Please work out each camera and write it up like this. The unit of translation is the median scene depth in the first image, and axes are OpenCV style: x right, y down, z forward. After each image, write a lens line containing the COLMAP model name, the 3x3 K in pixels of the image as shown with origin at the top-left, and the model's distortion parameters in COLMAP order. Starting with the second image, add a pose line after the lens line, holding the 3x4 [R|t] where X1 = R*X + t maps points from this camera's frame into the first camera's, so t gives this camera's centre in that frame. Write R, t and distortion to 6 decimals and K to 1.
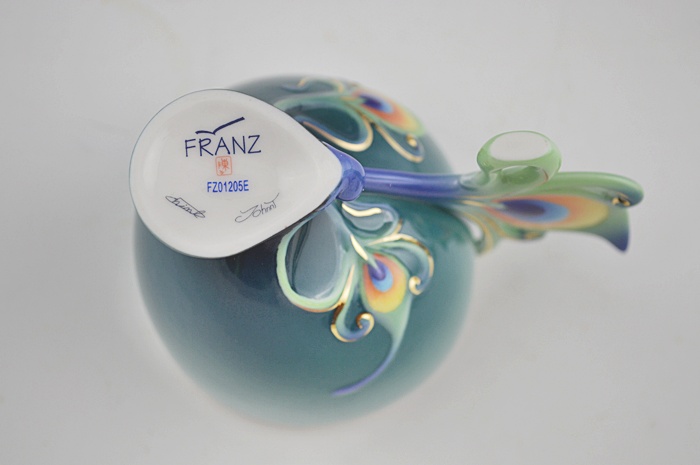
lens RADIAL K [[1219.7, 0, 351.1], [0, 1219.7, 230.2], [0, 0, 1]] dist [0.161152, 0.000000]
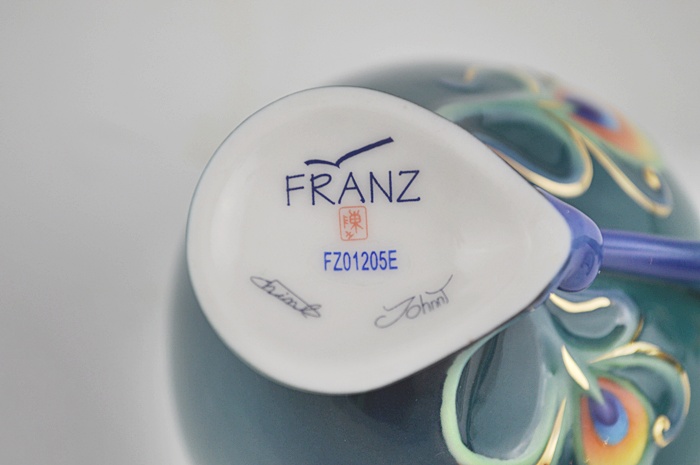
lens RADIAL K [[1657.5, 0, 350.3], [0, 1657.5, 232.2], [0, 0, 1]] dist [-0.098957, 0.000000]
pose [[0.999338, 0.025894, -0.025556, -0.080595], [-0.026287, 0.999540, -0.015148, -0.034749], [0.025152, 0.015809, 0.999559, 0.227977]]
